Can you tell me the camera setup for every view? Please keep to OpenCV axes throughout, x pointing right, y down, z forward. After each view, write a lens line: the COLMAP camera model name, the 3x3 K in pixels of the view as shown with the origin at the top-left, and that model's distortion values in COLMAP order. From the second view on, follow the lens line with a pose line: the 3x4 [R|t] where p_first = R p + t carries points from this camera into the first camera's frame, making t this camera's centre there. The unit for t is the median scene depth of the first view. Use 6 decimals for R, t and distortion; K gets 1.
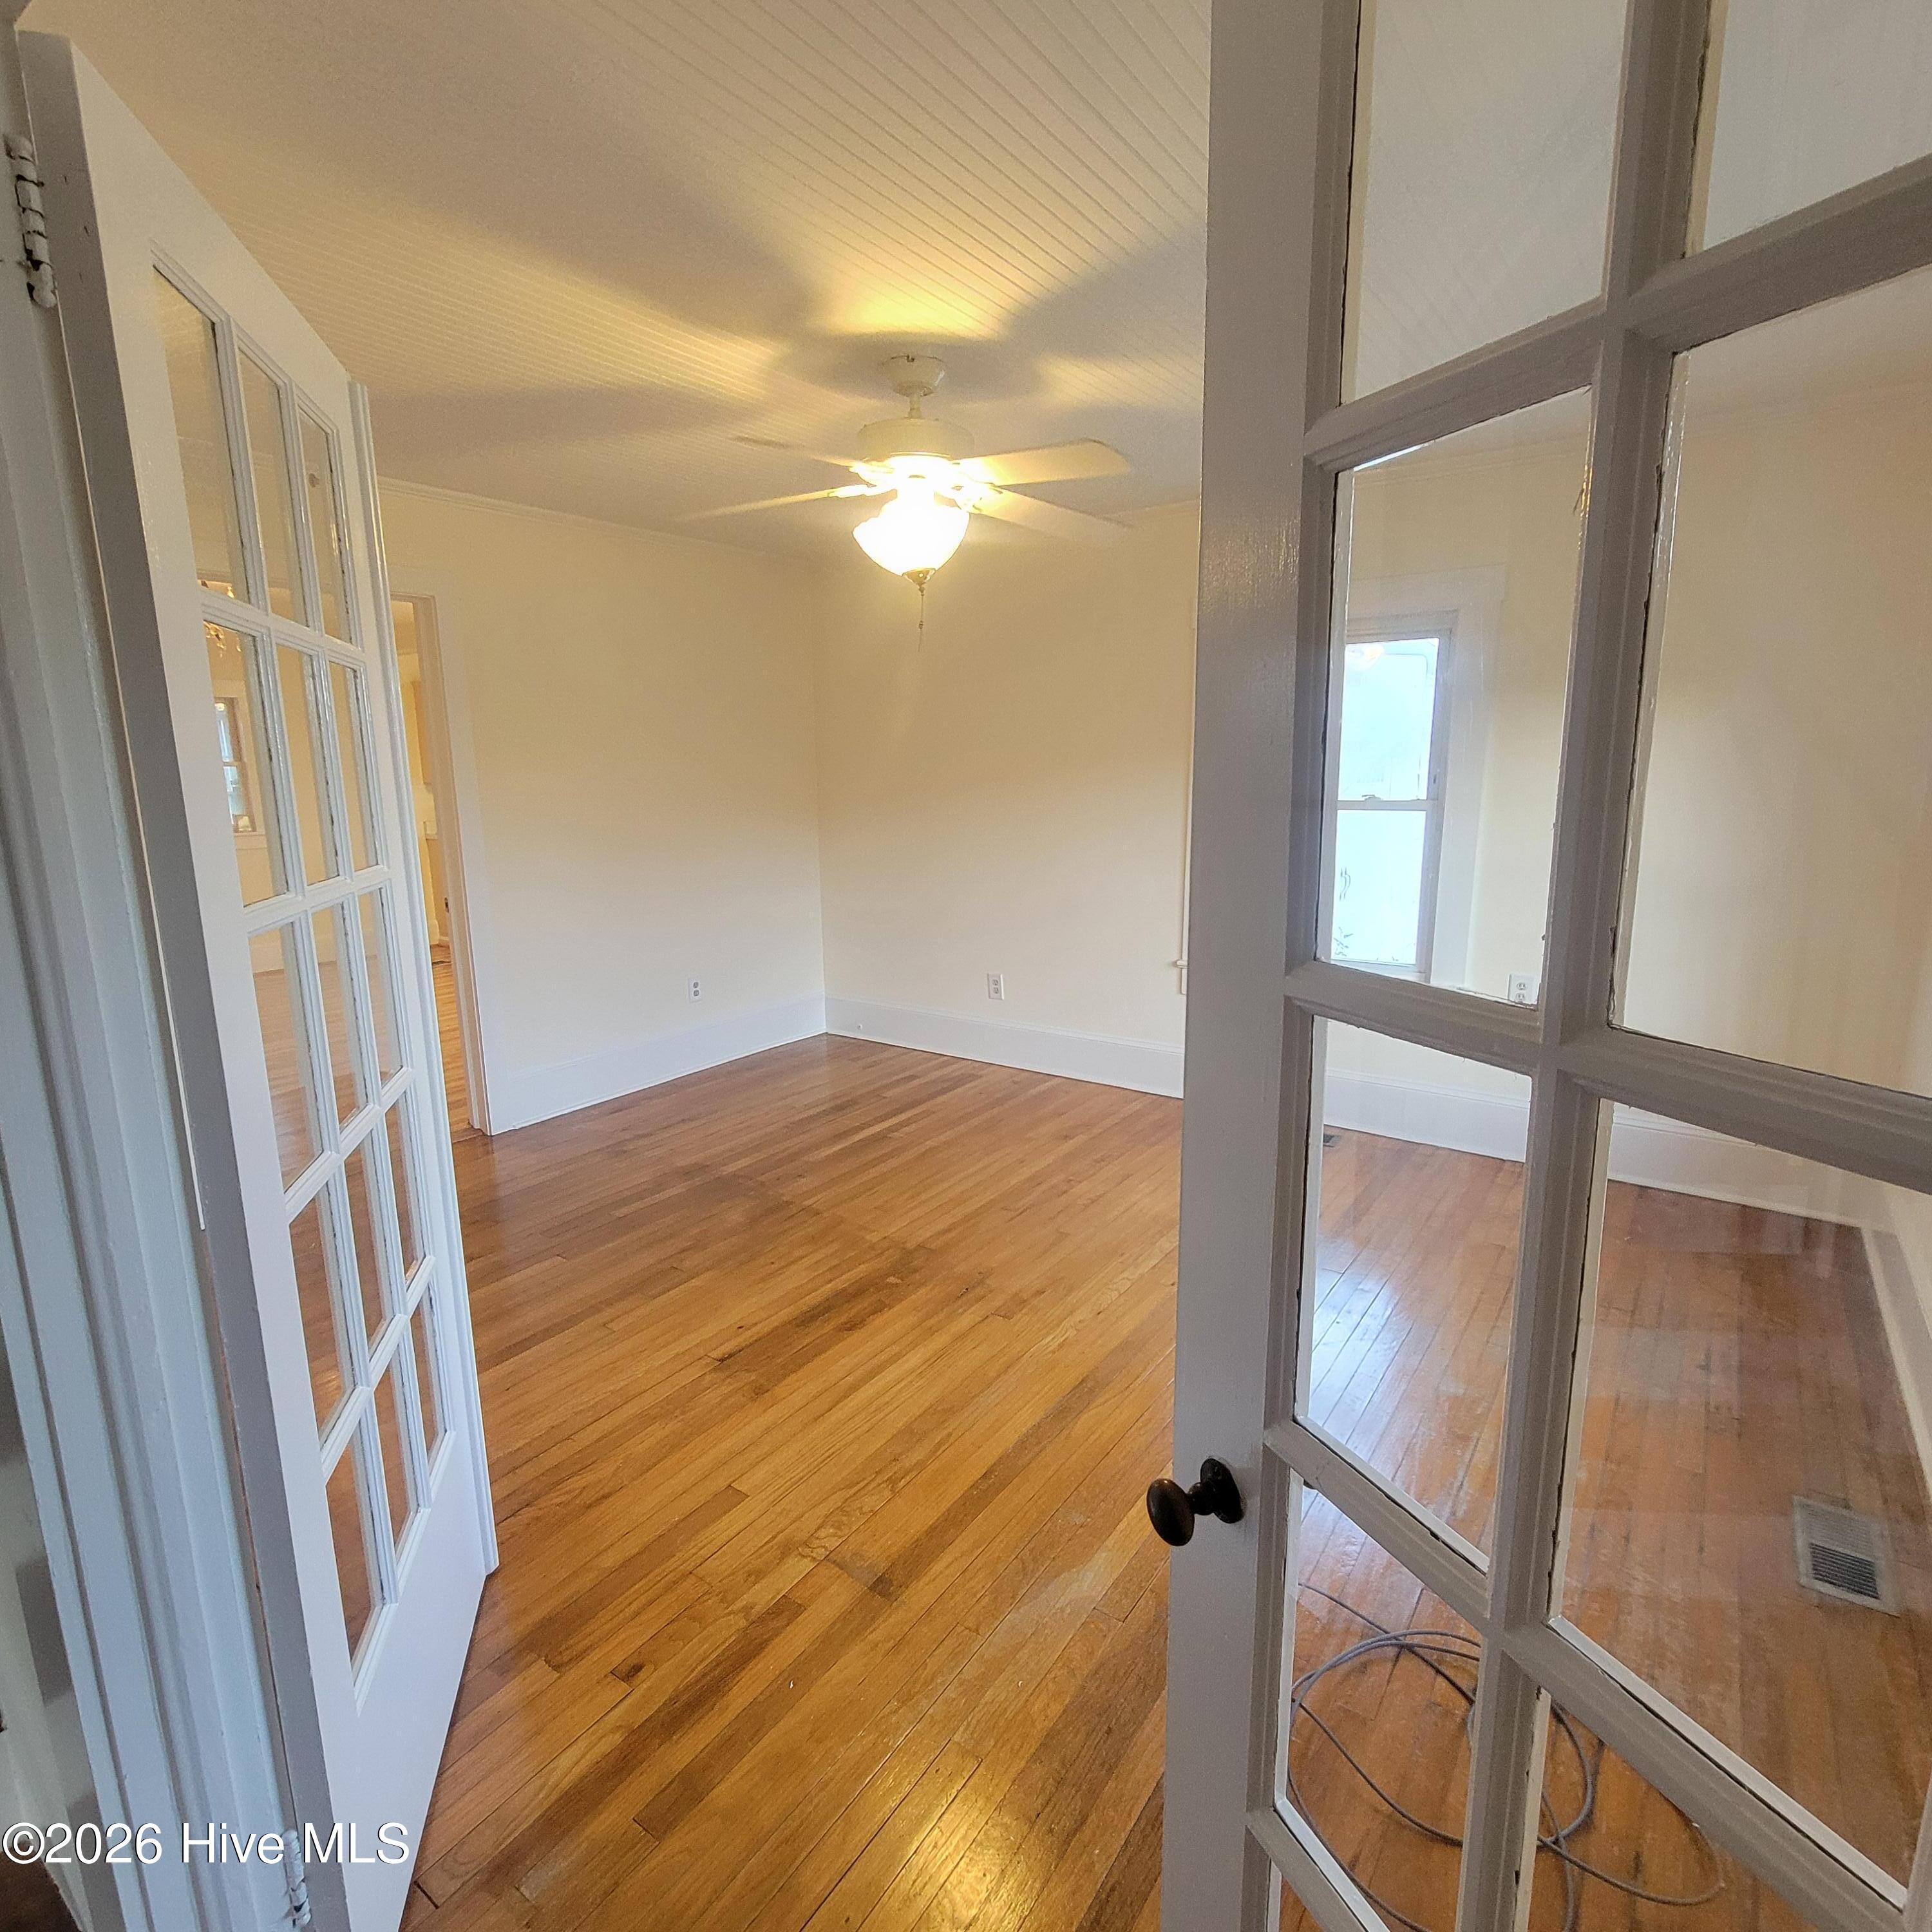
lens RADIAL K [[1049.8, 0, 969.9], [0, 1049.8, 962.2], [0, 0, 1]] dist [-0.003273, -0.001513]
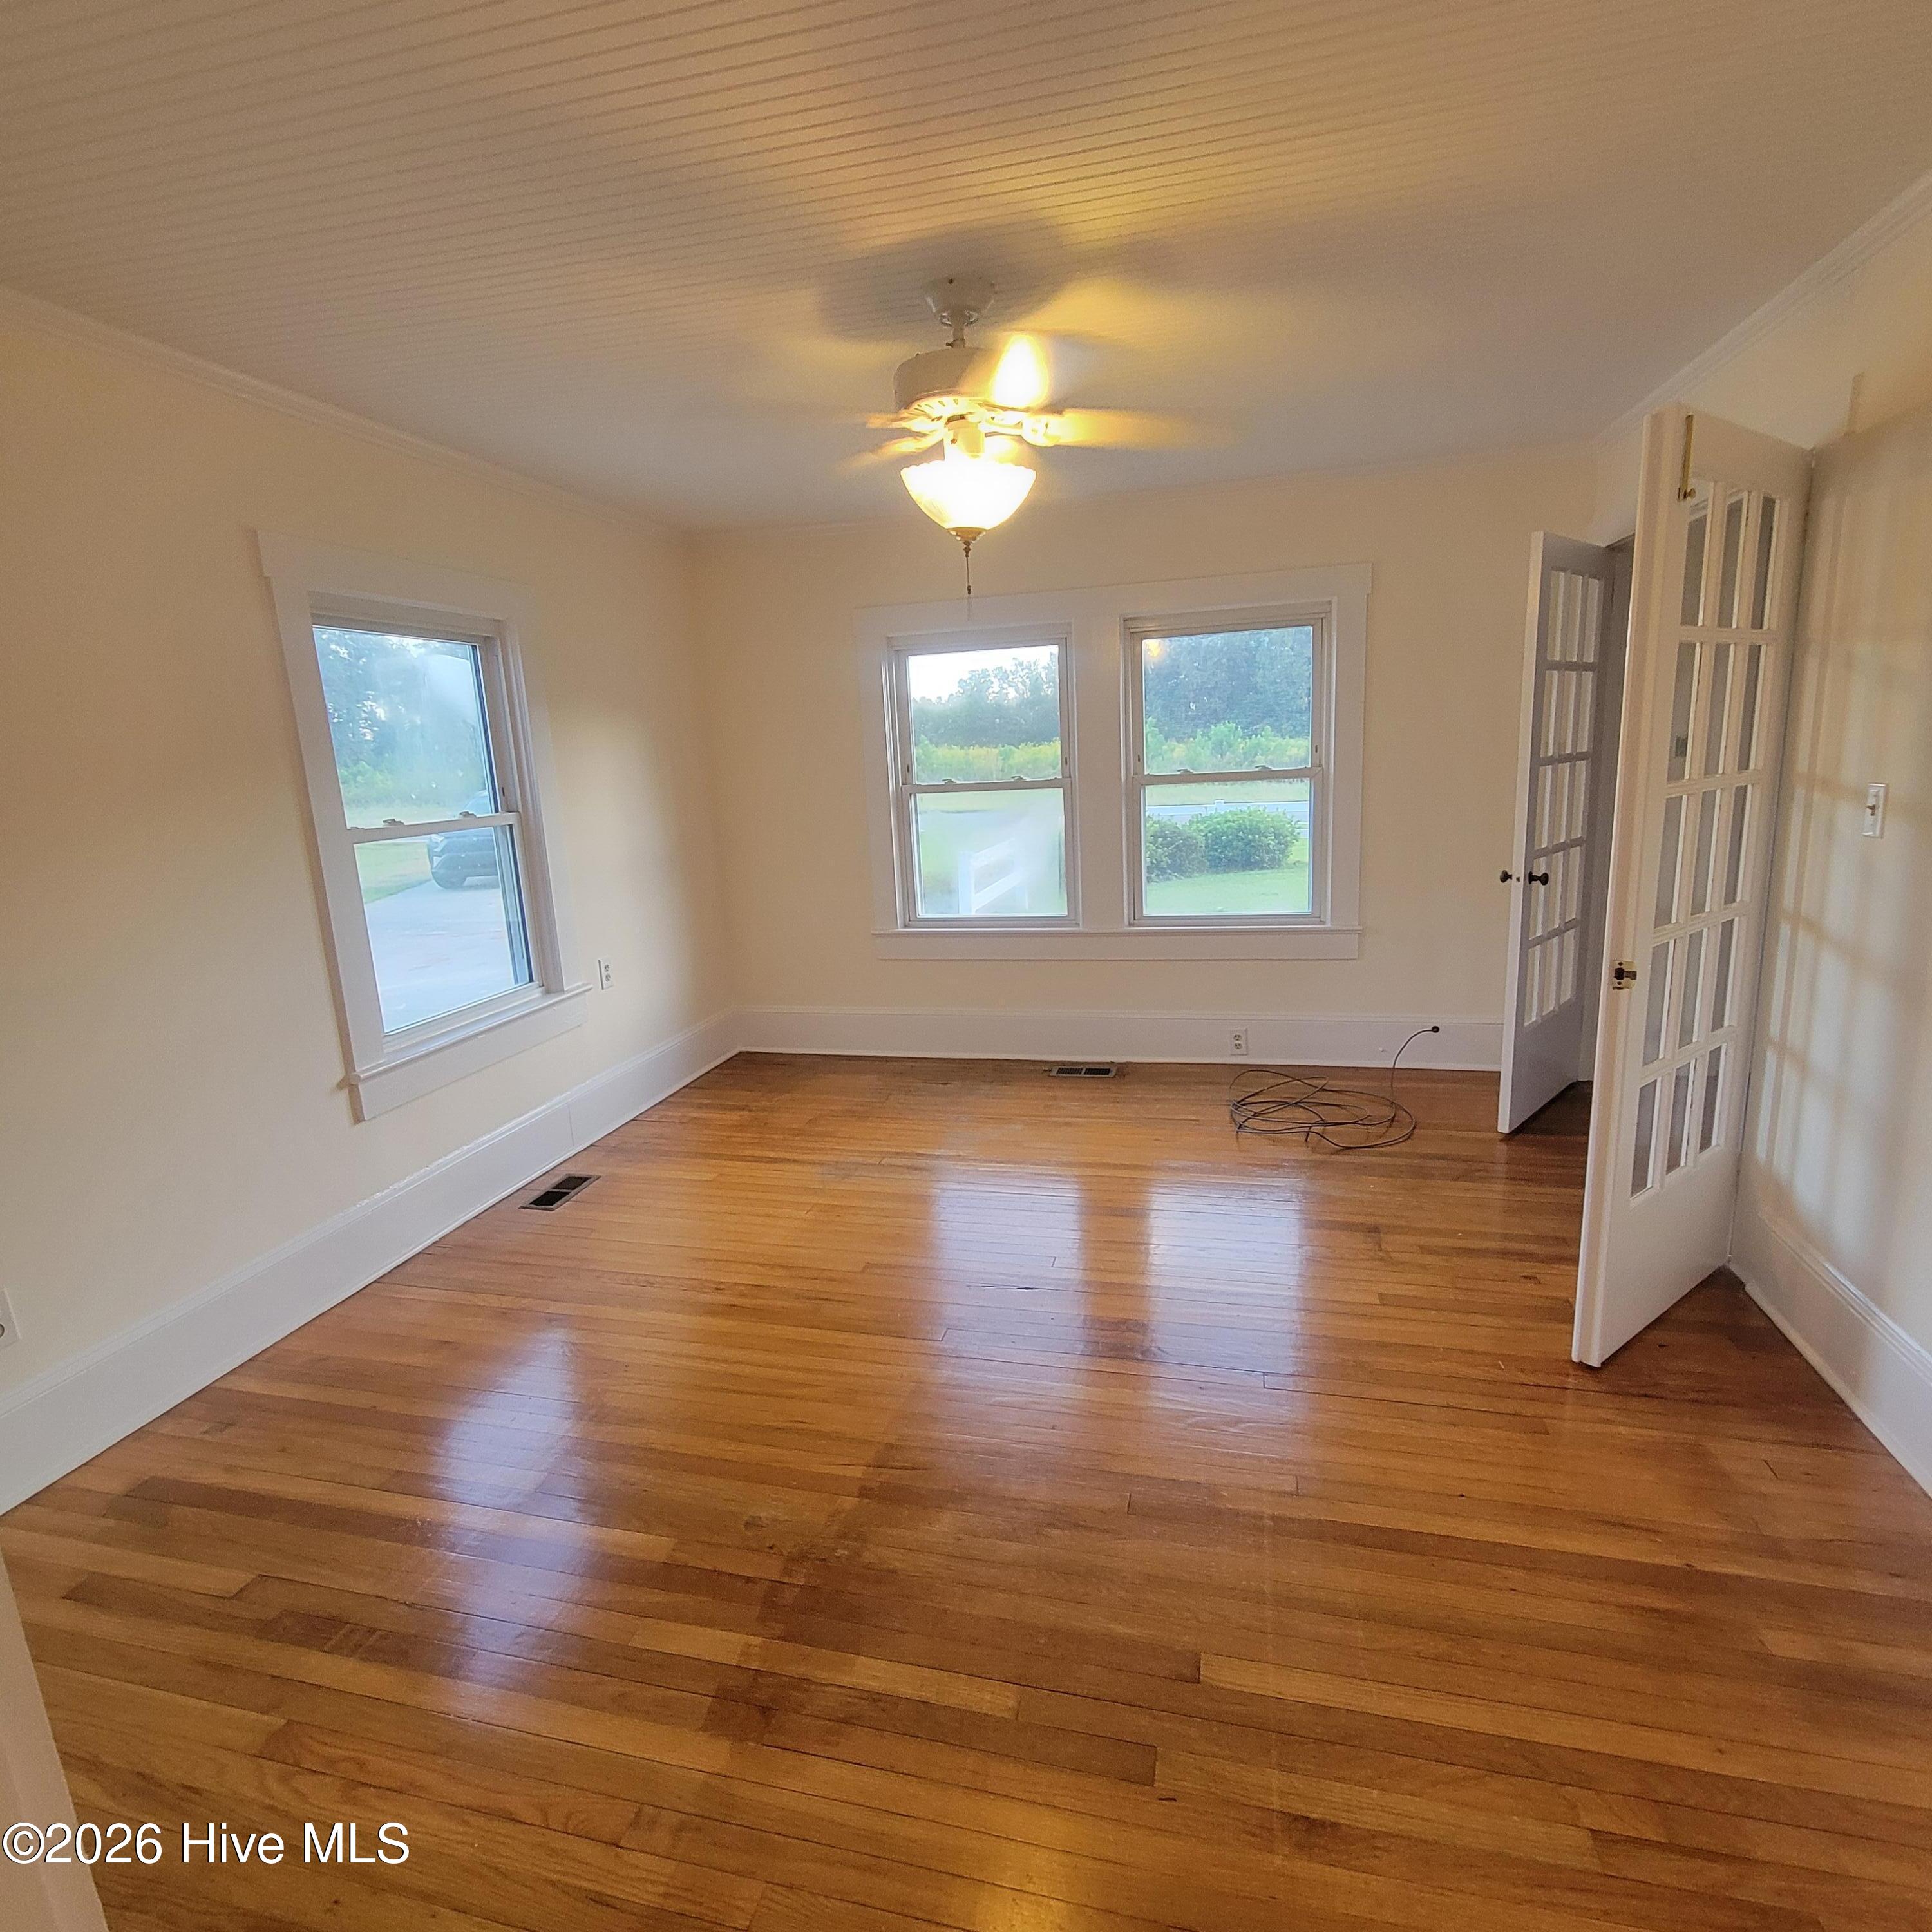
lens RADIAL K [[1049.8, 0, 970.4], [0, 1049.8, 966.1], [0, 0, 1]] dist [-0.003273, -0.001513]
pose [[-0.363224, -0.158977, 0.918038, -0.712491], [0.225107, 0.941169, 0.252047, -0.192550], [-0.904099, 0.298207, -0.306068, 1.069645]]
